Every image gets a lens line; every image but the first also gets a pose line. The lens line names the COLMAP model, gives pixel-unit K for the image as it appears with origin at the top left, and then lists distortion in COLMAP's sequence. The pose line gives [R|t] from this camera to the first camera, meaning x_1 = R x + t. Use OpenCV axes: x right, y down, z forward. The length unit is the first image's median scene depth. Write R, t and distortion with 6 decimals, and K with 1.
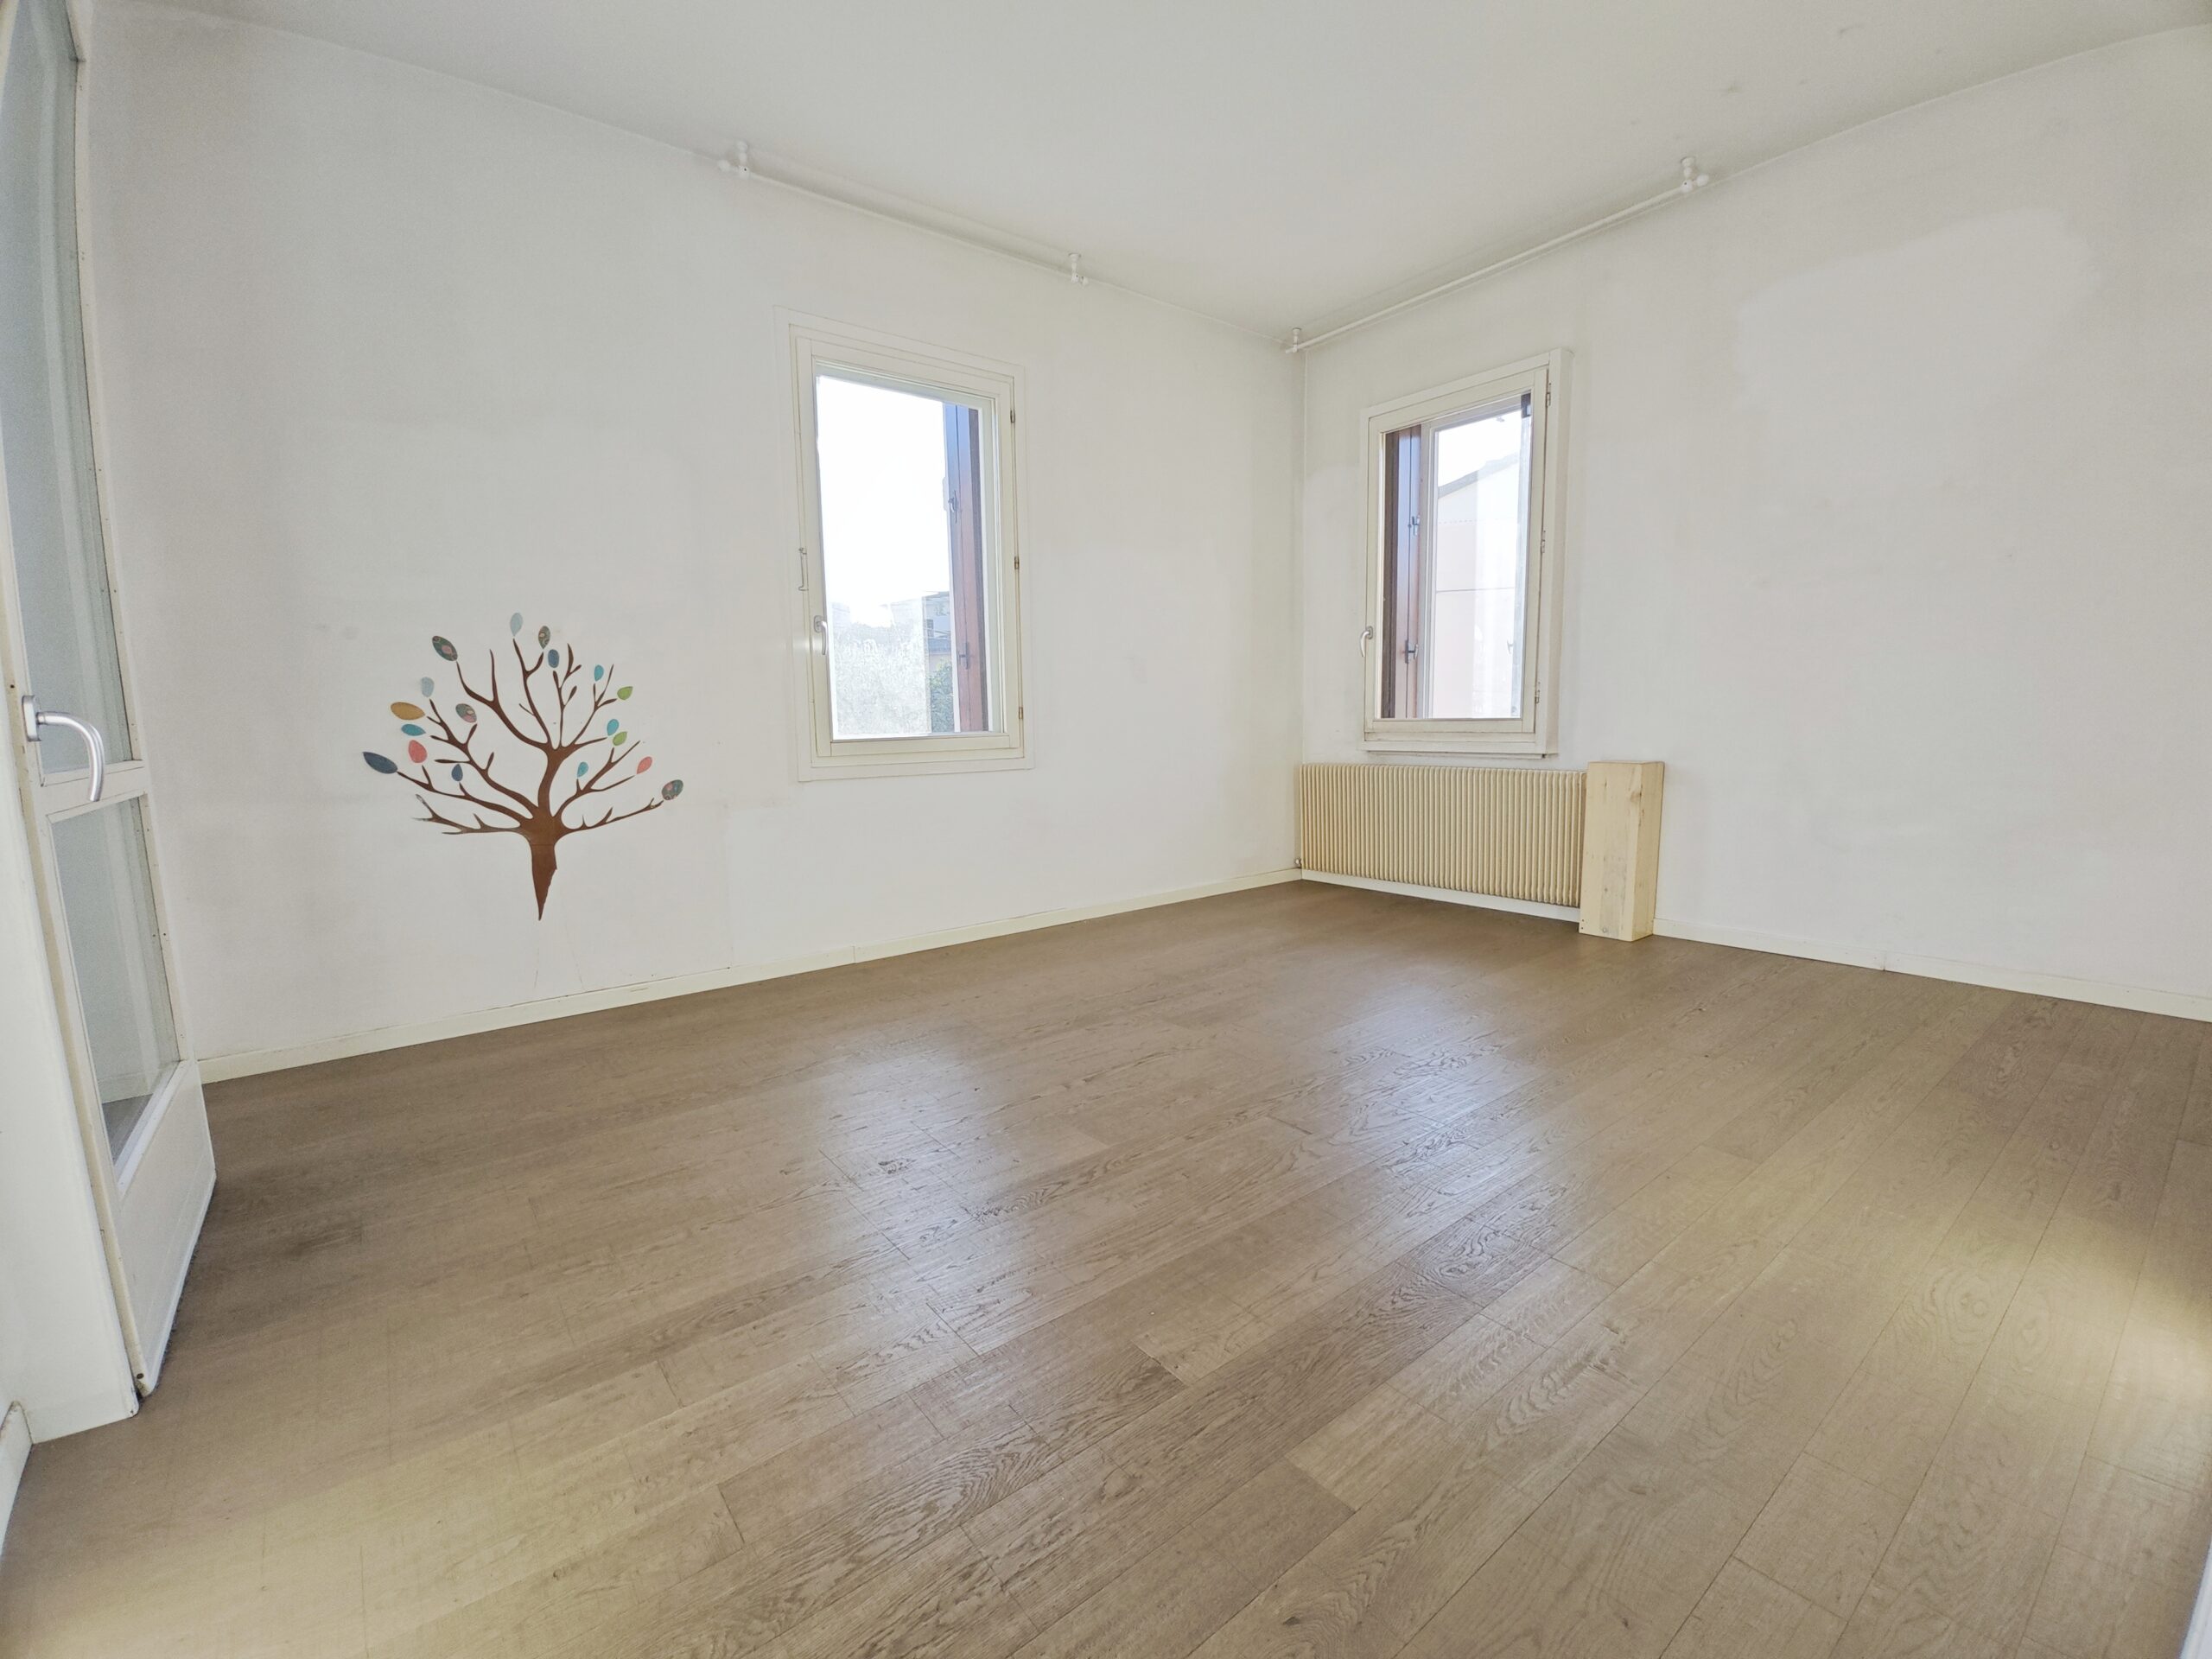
lens RADIAL K [[955.5, 0, 1122.2], [0, 955.5, 831.1], [0, 0, 1]] dist [-0.019813, 0.004448]
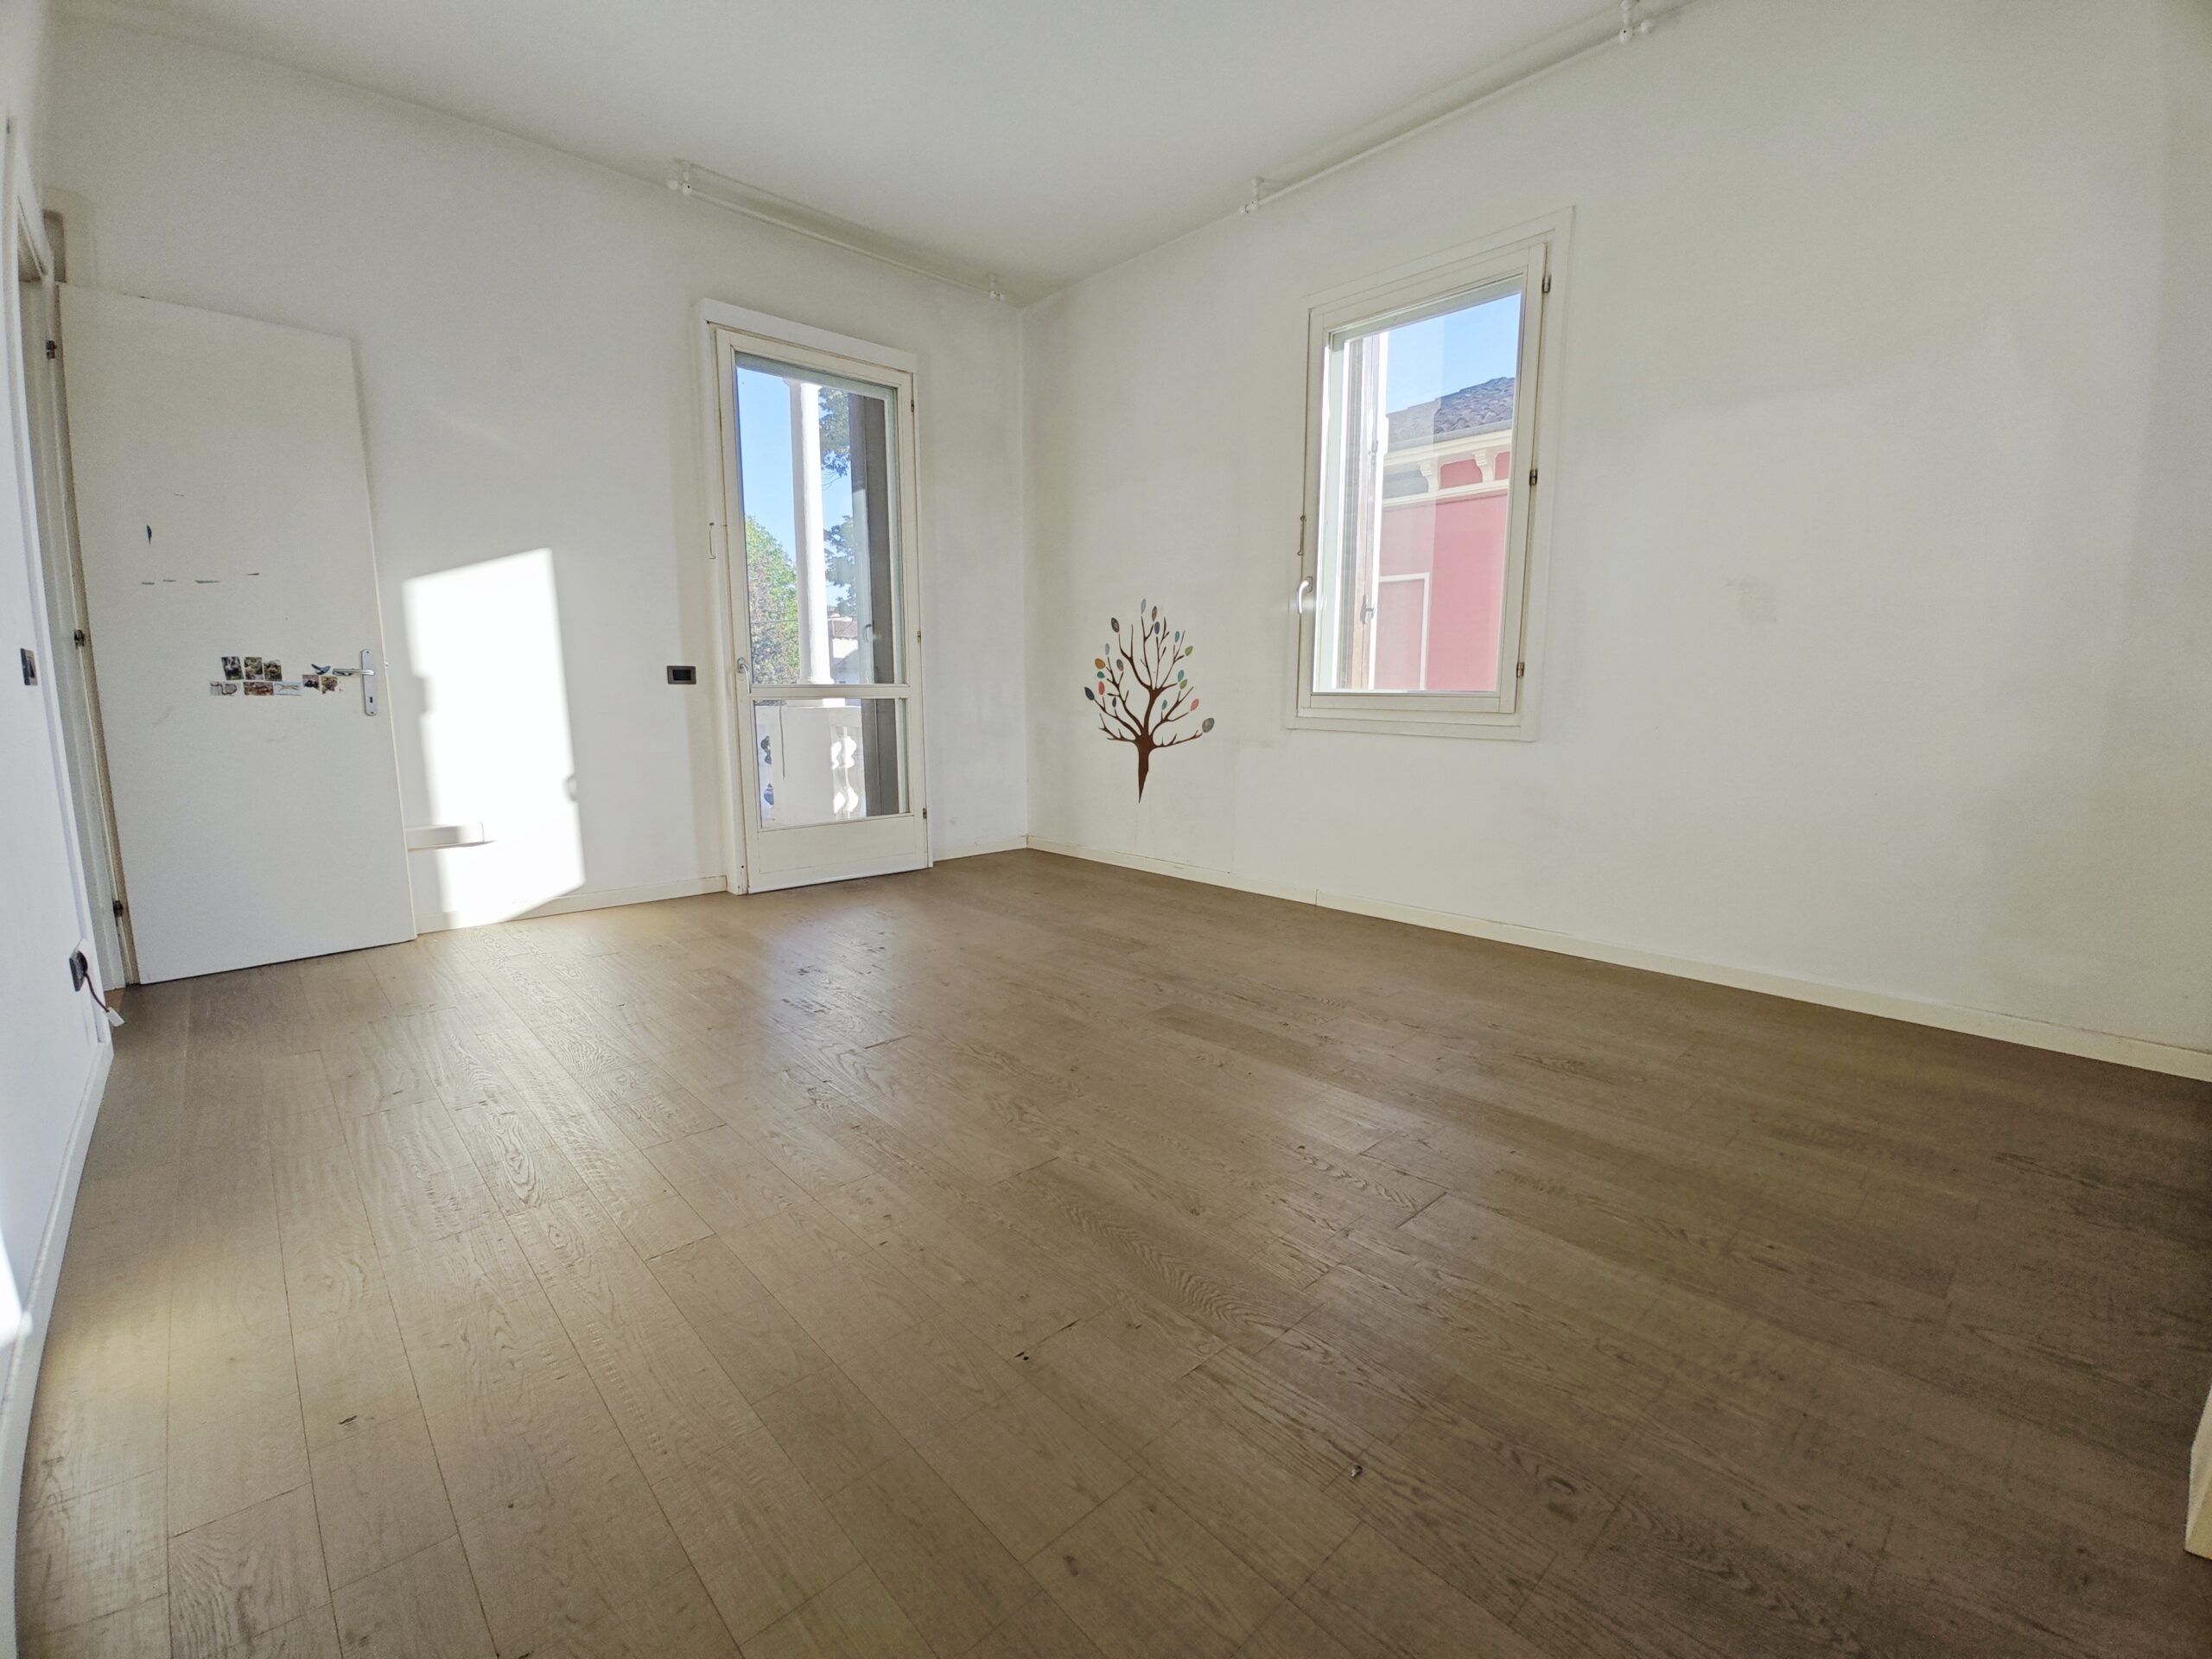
lens RADIAL K [[955.5, 0, 1117.5], [0, 955.5, 830.2], [0, 0, 1]] dist [-0.019813, 0.004448]
pose [[0.094575, 0.172745, -0.980416, 0.896322], [-0.127432, 0.978829, 0.160172, -0.104355], [0.987328, 0.109788, 0.114586, 0.803147]]
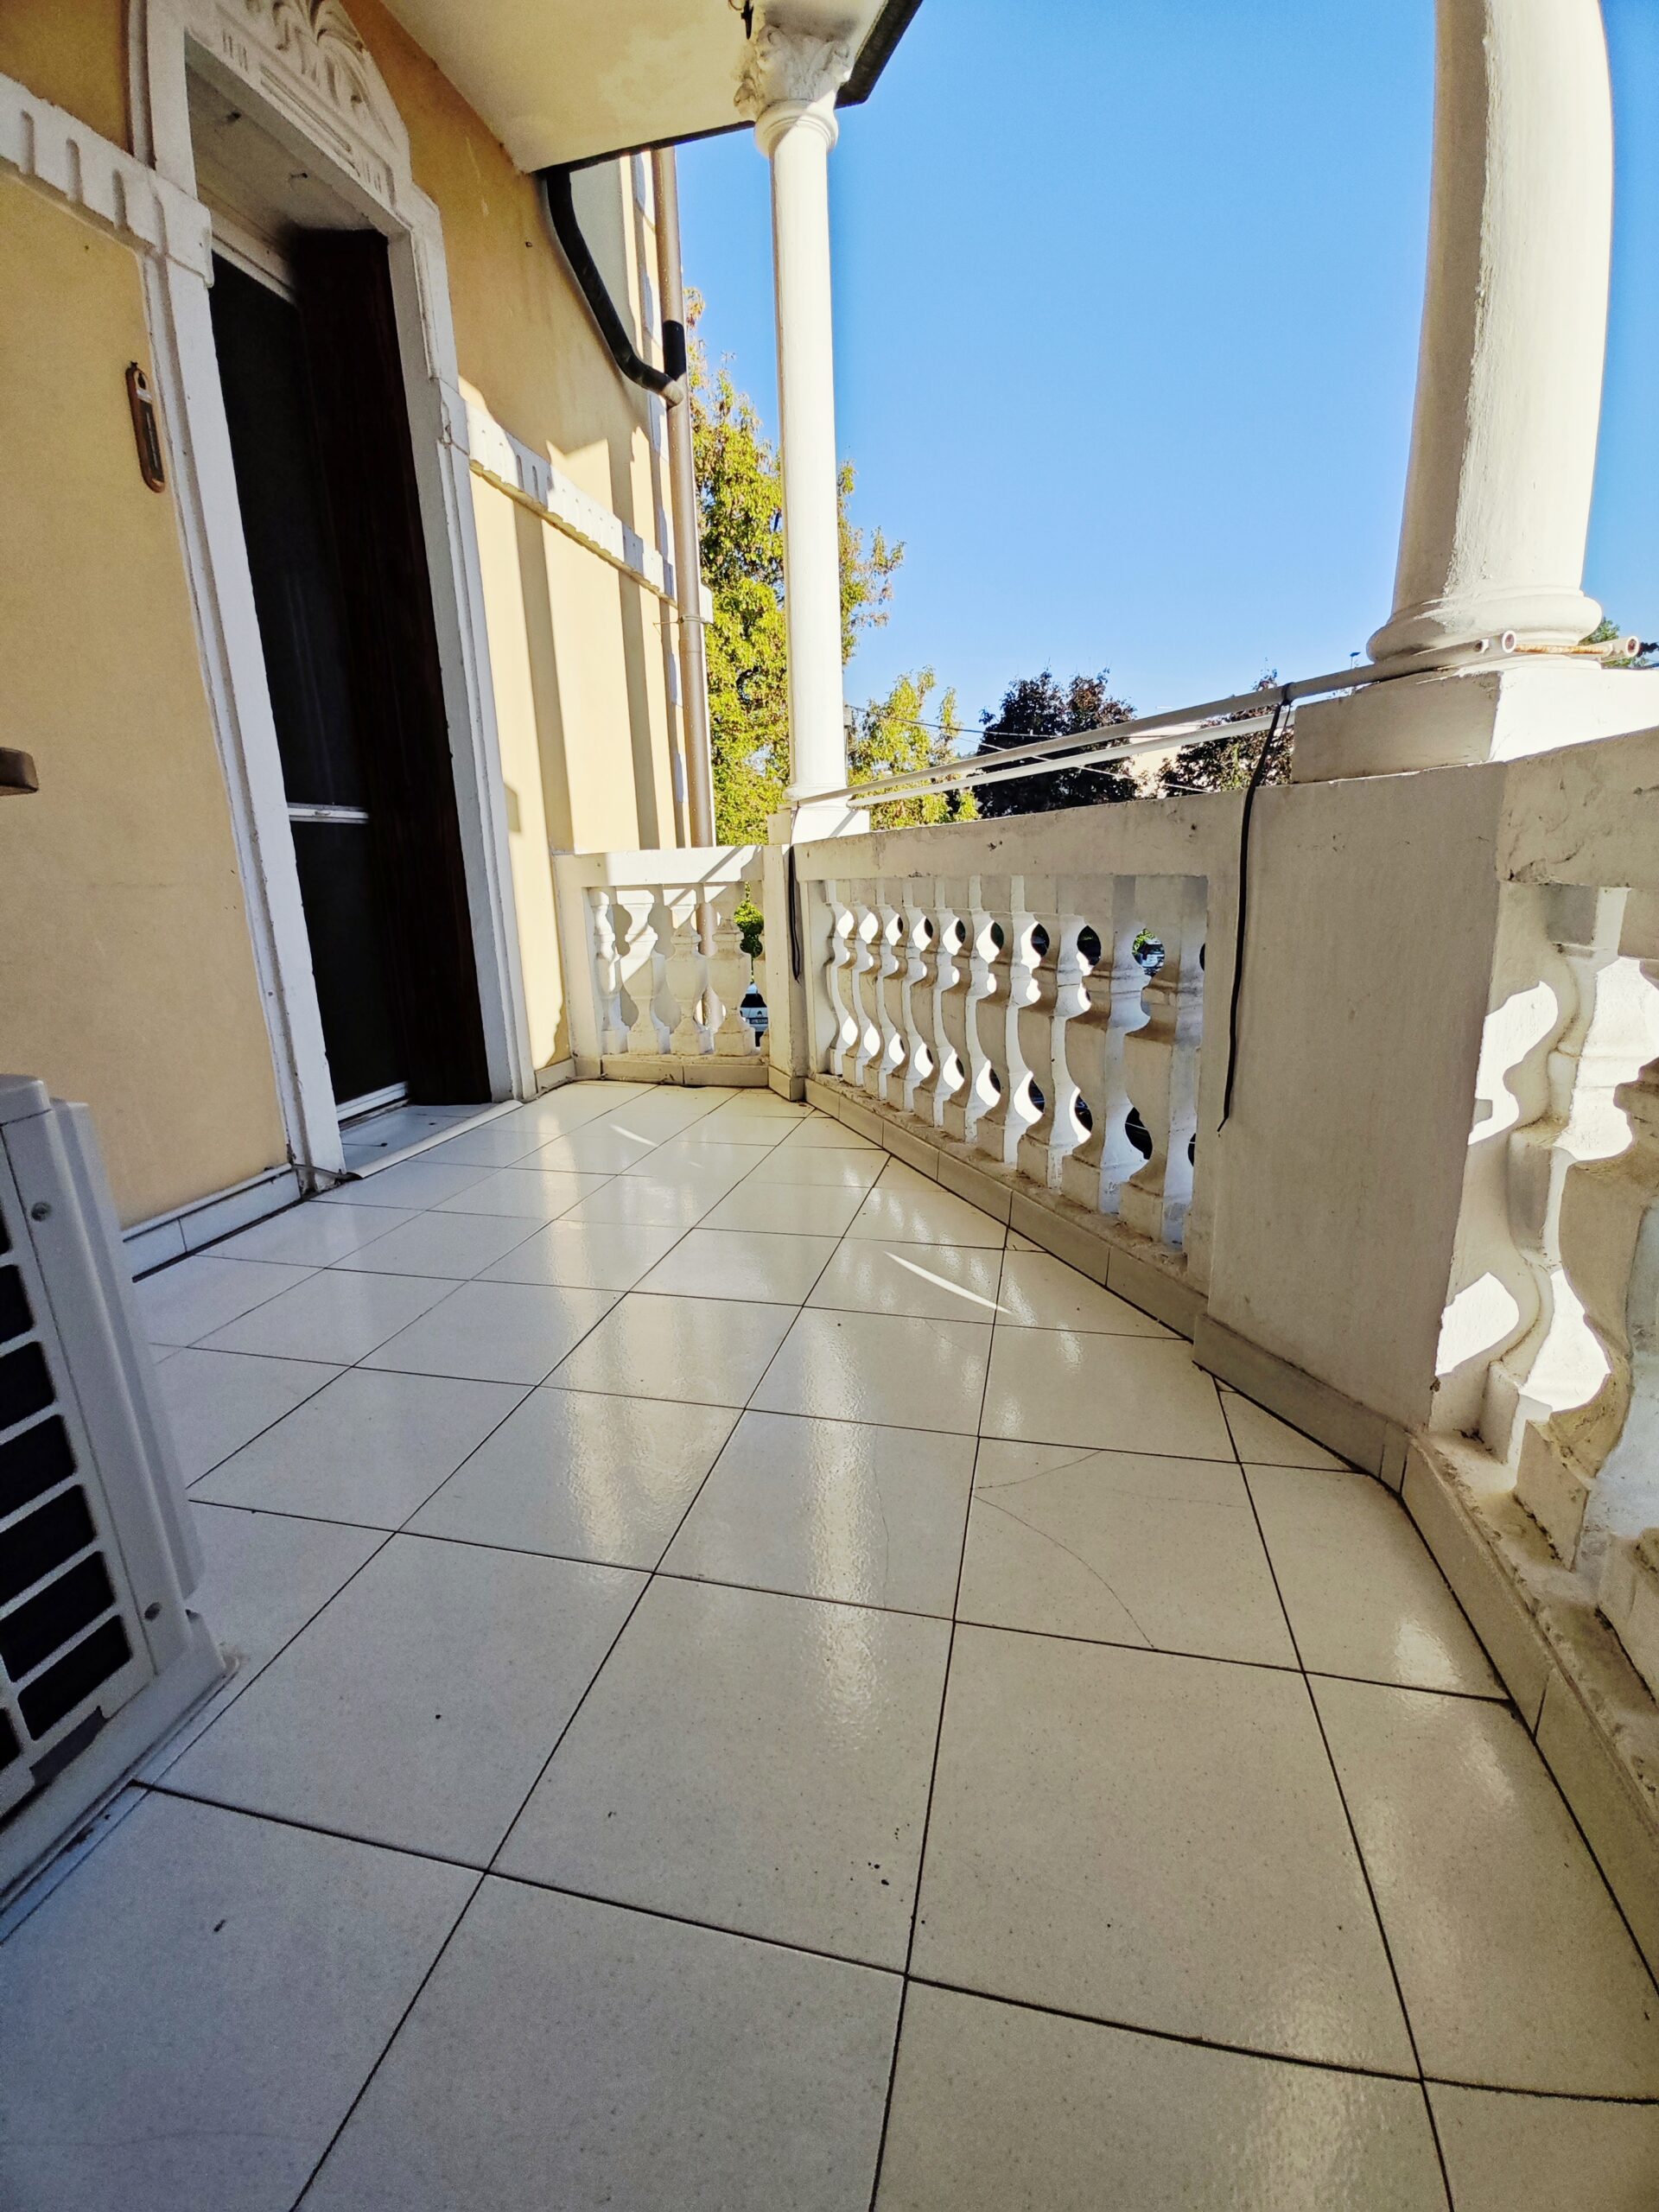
lens RADIAL K [[955.5, 0, 825.6], [0, 955.5, 1114.7], [0, 0, 1]] dist [-0.019813, 0.004448]
pose [[-0.782530, 0.216567, -0.583734, -0.675448], [-0.018147, 0.929224, 0.369072, 0.030141], [0.622348, 0.299403, -0.723216, 0.541921]]
